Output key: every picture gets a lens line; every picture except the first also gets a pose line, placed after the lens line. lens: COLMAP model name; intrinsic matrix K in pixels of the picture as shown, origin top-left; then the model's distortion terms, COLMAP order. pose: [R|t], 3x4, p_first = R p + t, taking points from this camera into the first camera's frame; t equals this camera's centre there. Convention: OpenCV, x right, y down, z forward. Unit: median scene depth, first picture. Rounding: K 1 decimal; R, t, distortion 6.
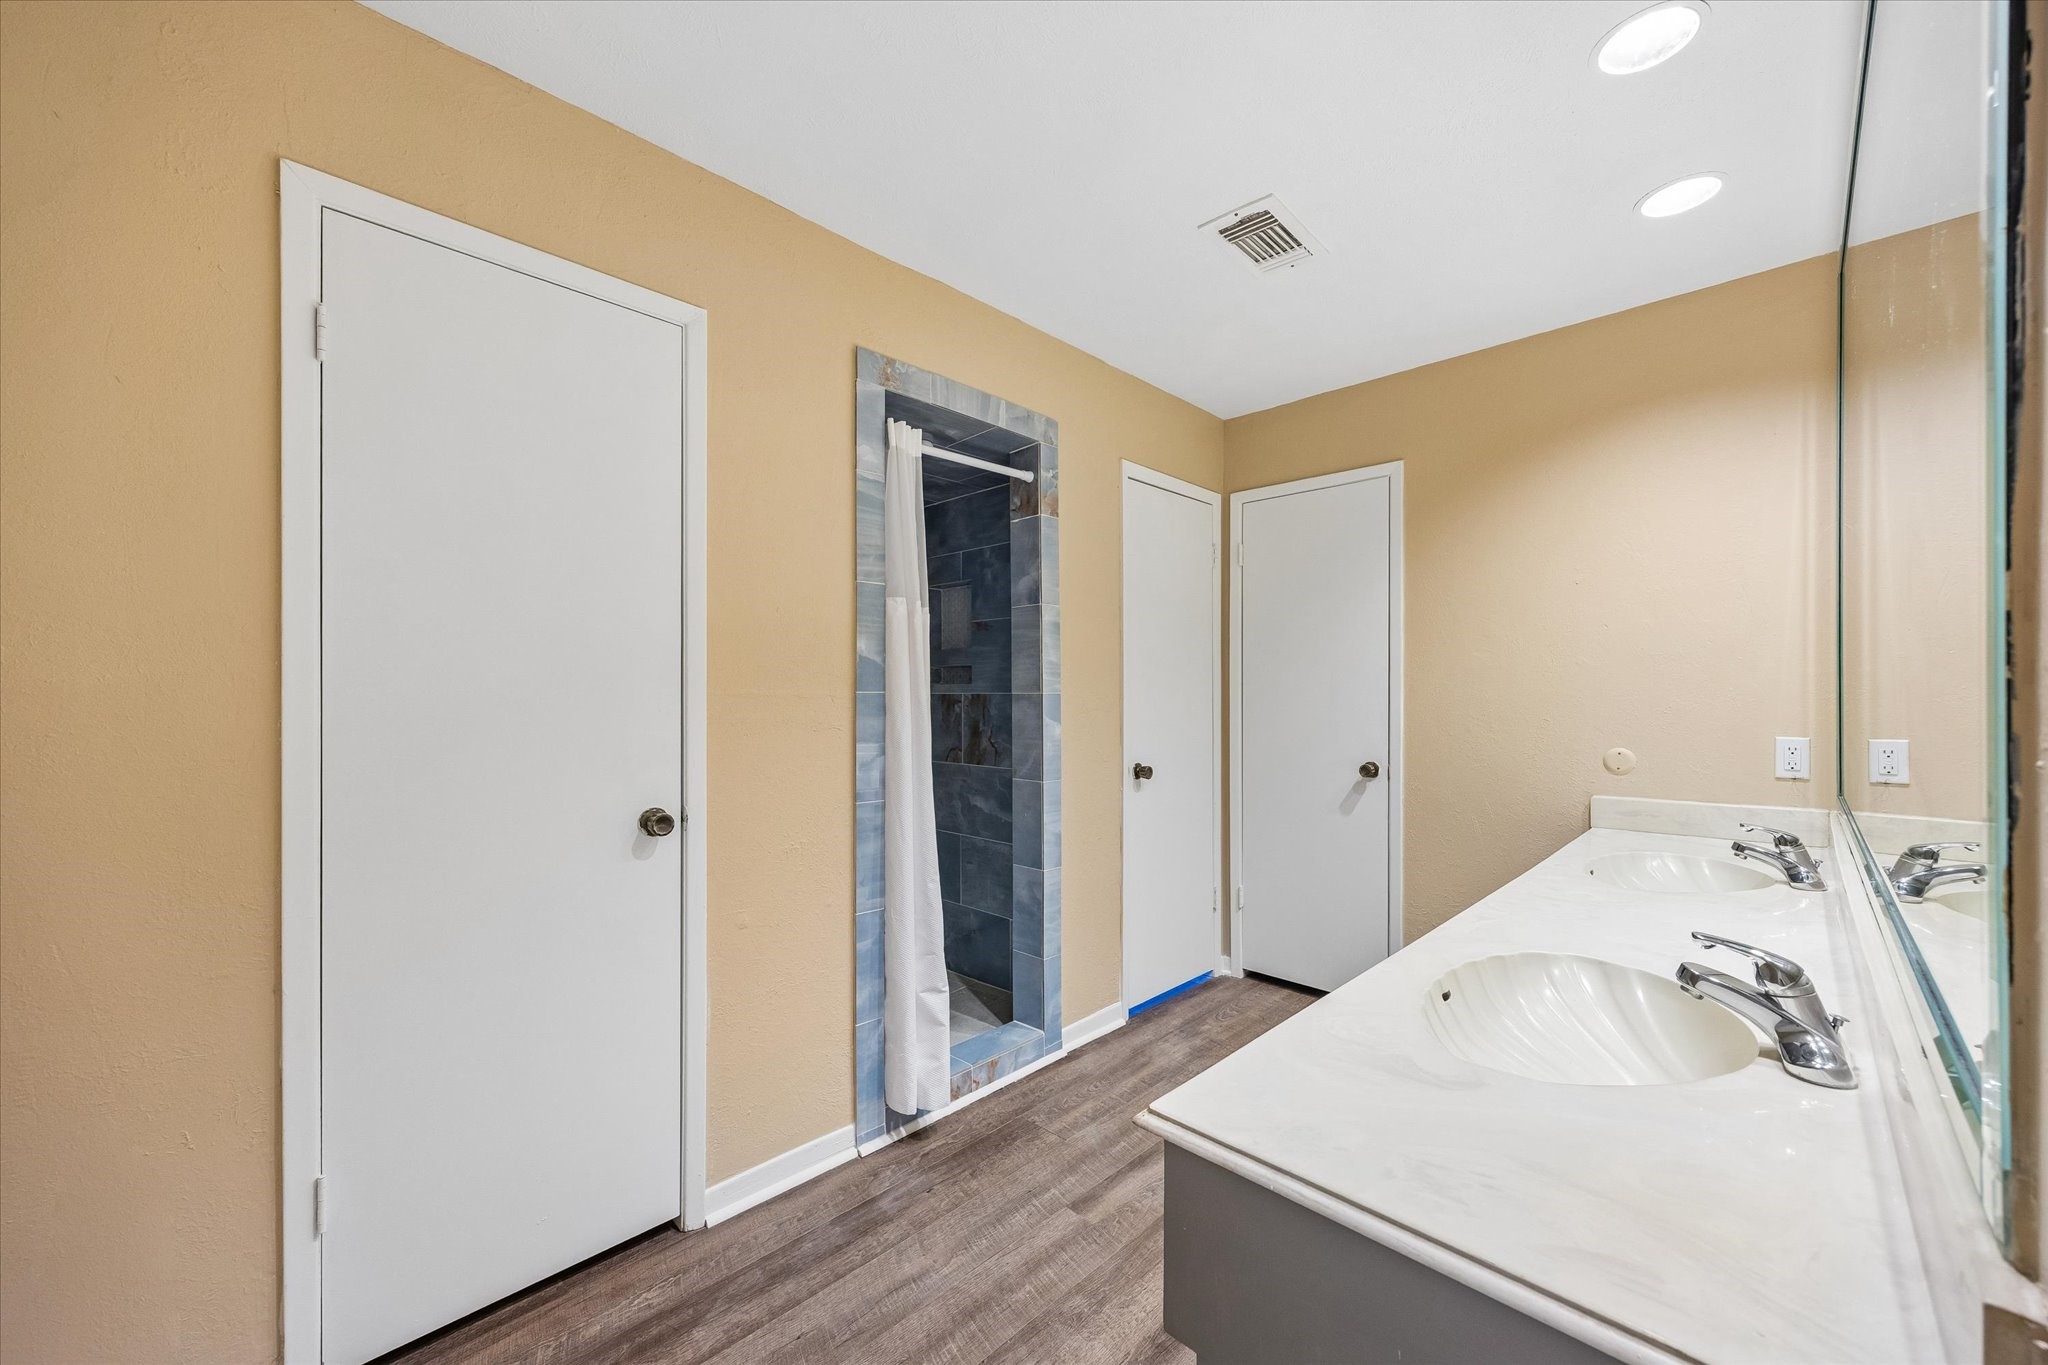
lens RADIAL K [[777.1, 0, 1028.5], [0, 777.1, 696.2], [0, 0, 1]] dist [0.001750, 0.000105]
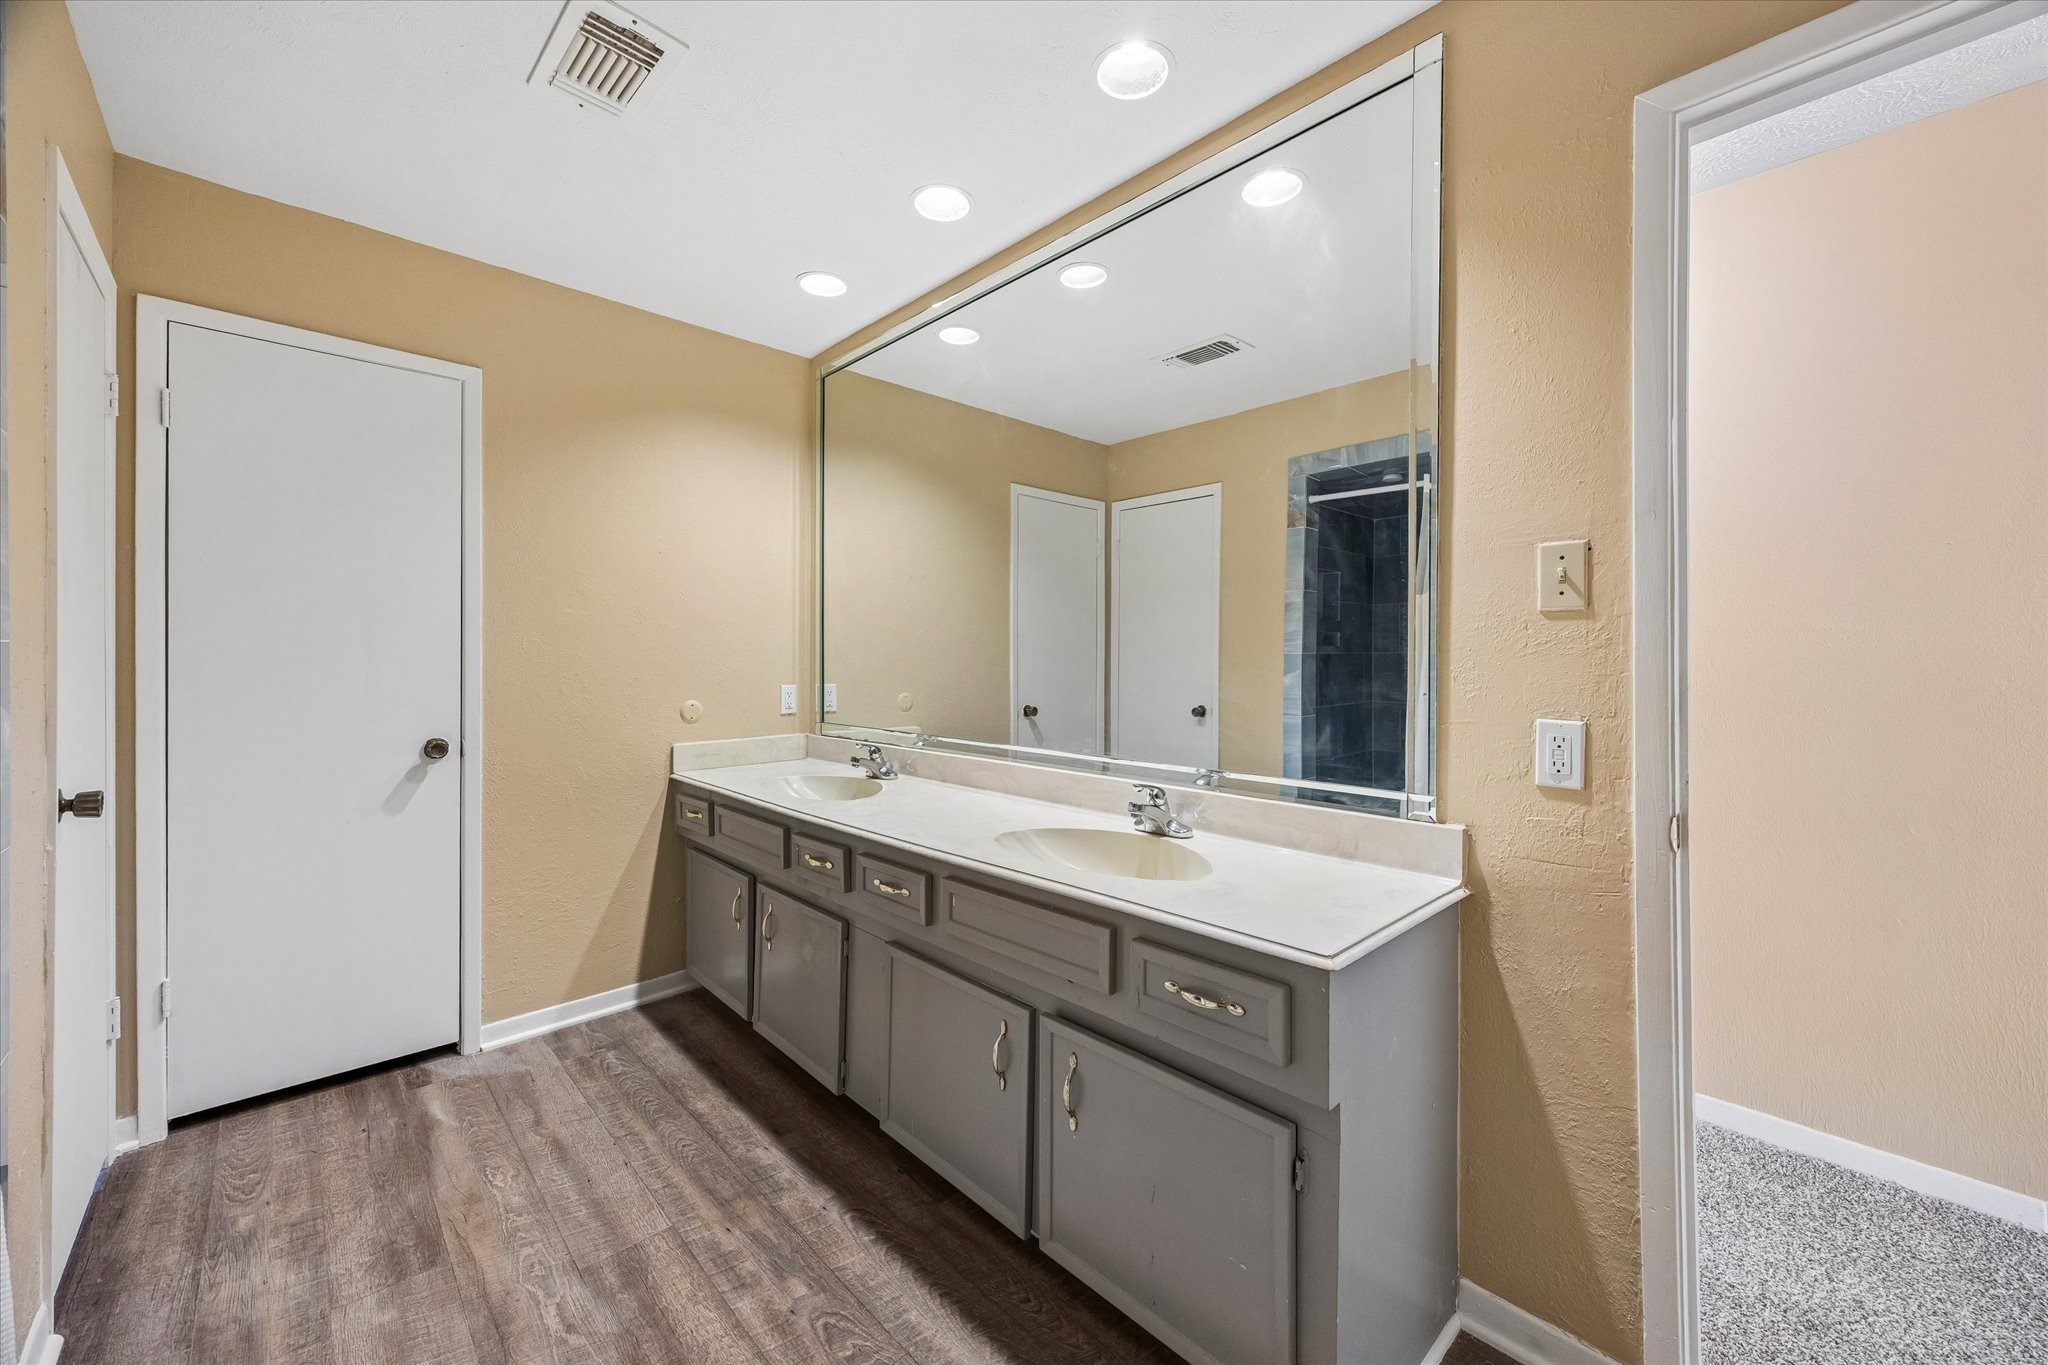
lens RADIAL K [[777.1, 0, 1025.0], [0, 777.1, 661.6], [0, 0, 1]] dist [0.001750, 0.000105]
pose [[0.037849, -0.000866, 0.999283, -0.317993], [-0.005051, 0.999987, 0.001058, 0.004244], [-0.999271, -0.005087, 0.037844, 0.384341]]
